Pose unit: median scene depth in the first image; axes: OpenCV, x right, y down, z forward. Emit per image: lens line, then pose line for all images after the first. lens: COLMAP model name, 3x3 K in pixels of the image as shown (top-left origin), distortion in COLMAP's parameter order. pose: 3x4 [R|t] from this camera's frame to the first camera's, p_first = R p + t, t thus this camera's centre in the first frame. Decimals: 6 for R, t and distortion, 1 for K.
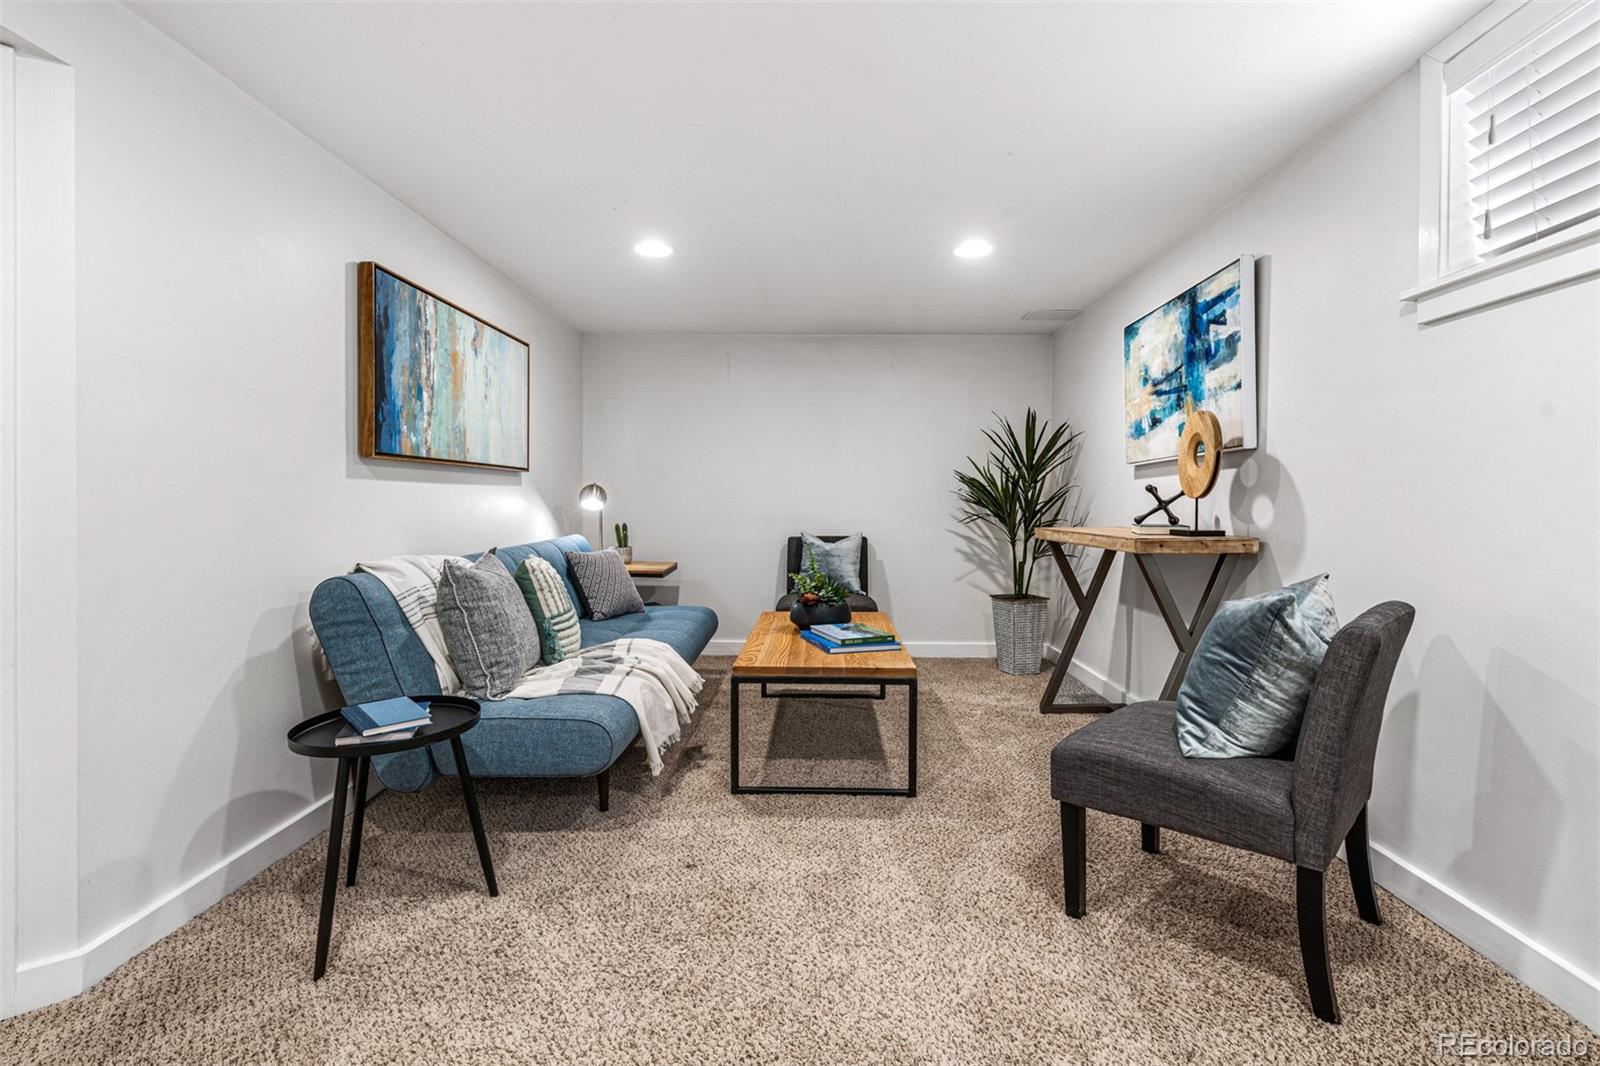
lens RADIAL K [[737.3, 0, 804.4], [0, 737.3, 519.7], [0, 0, 1]] dist [-0.011140, 0.002917]
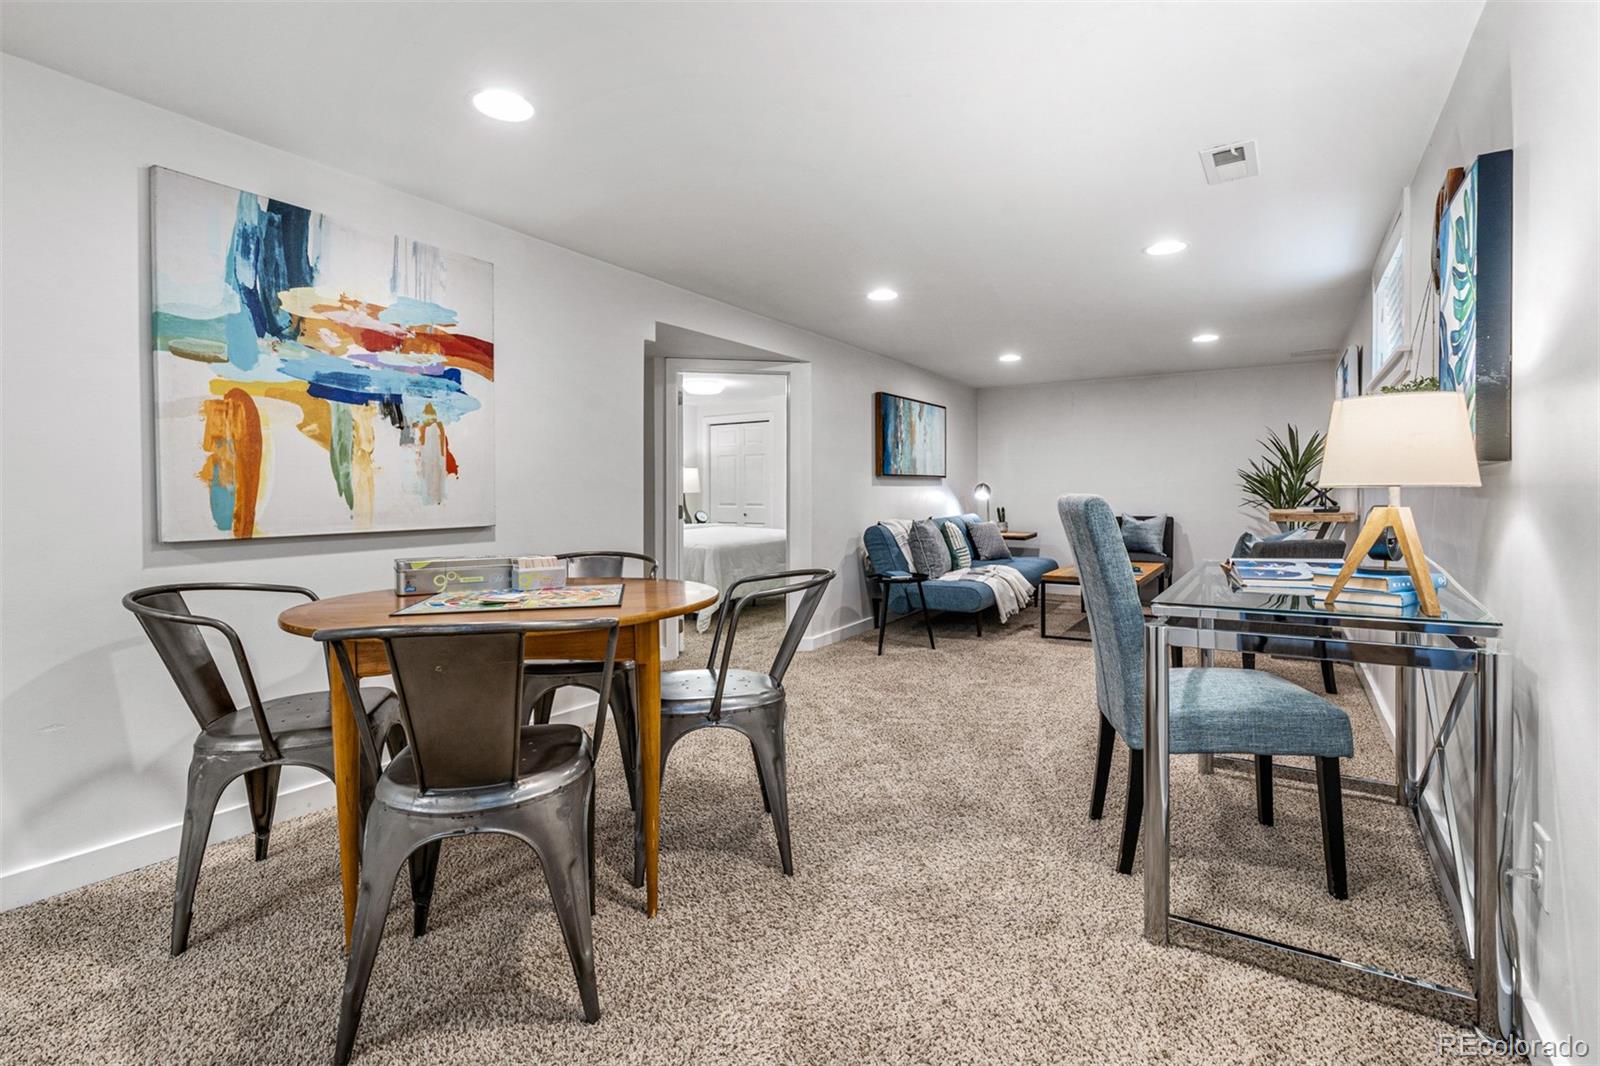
lens RADIAL K [[737.3, 0, 819.1], [0, 737.3, 497.7], [0, 0, 1]] dist [-0.011140, 0.002917]
pose [[0.864959, -0.006298, -0.501802, 0.357752], [-0.001125, 0.999894, -0.014489, 0.013321], [0.501841, 0.013097, 0.864861, -0.976063]]
